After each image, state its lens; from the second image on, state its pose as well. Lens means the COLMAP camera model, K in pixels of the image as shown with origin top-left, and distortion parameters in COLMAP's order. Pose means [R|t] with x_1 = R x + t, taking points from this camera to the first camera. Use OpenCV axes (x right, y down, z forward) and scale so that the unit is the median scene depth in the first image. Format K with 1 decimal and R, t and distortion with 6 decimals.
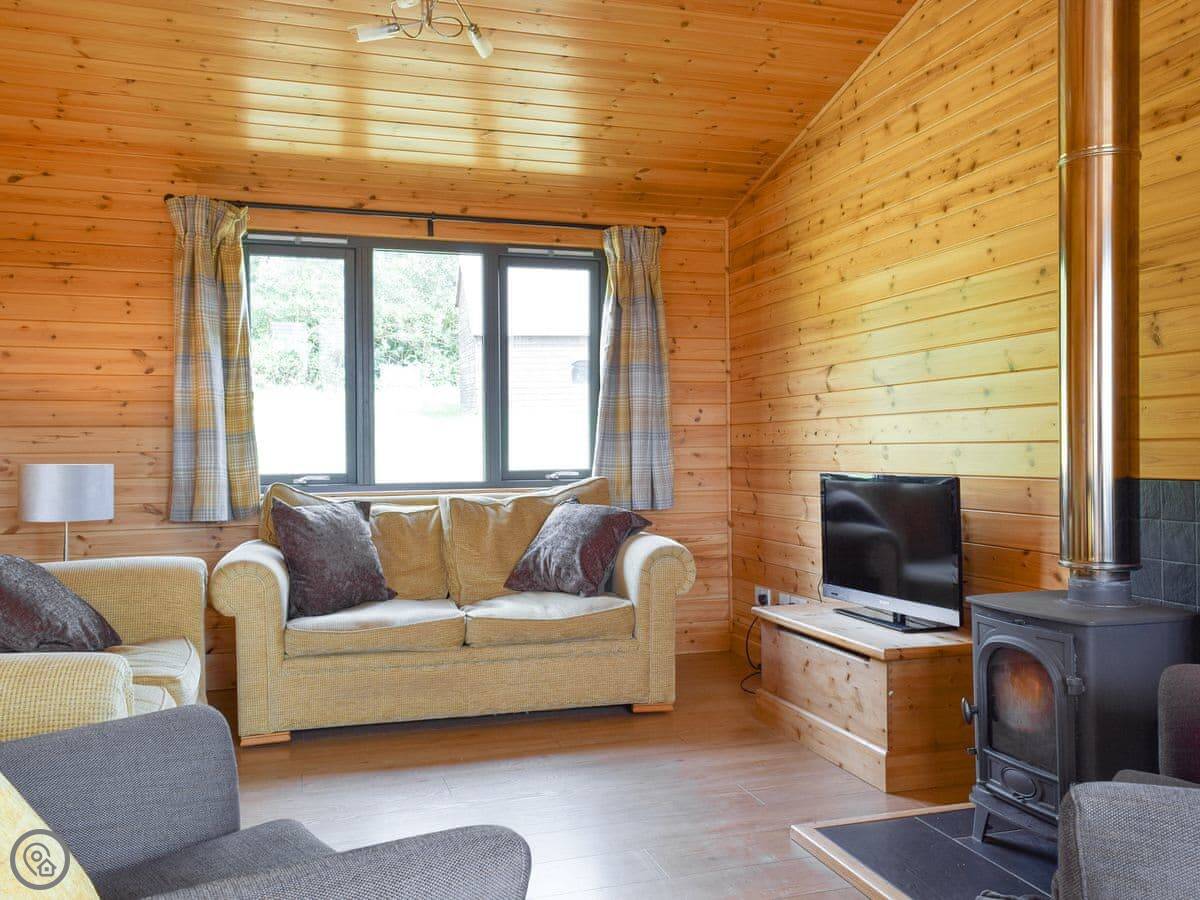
lens RADIAL K [[1040.8, 0, 614.8], [0, 1040.8, 451.2], [0, 0, 1]] dist [0.023300, 0.011832]
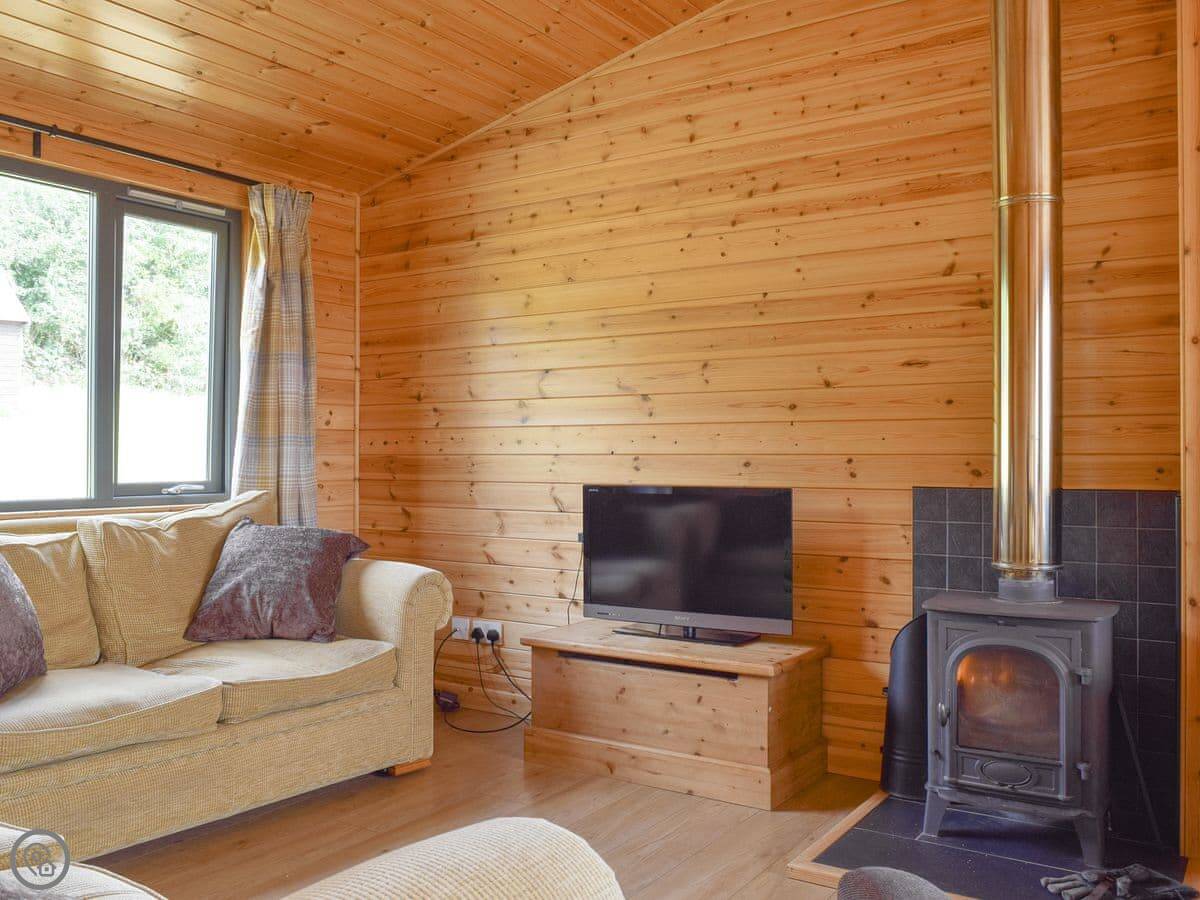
lens RADIAL K [[1061.8, 0, 506.2], [0, 1061.8, 450.3], [0, 0, 1]] dist [-0.025154, -0.031706]
pose [[0.802216, 0.013123, 0.596890, -0.375003], [-0.007936, 0.999904, -0.011318, 0.001053], [-0.596982, 0.004343, 0.802243, 0.246056]]
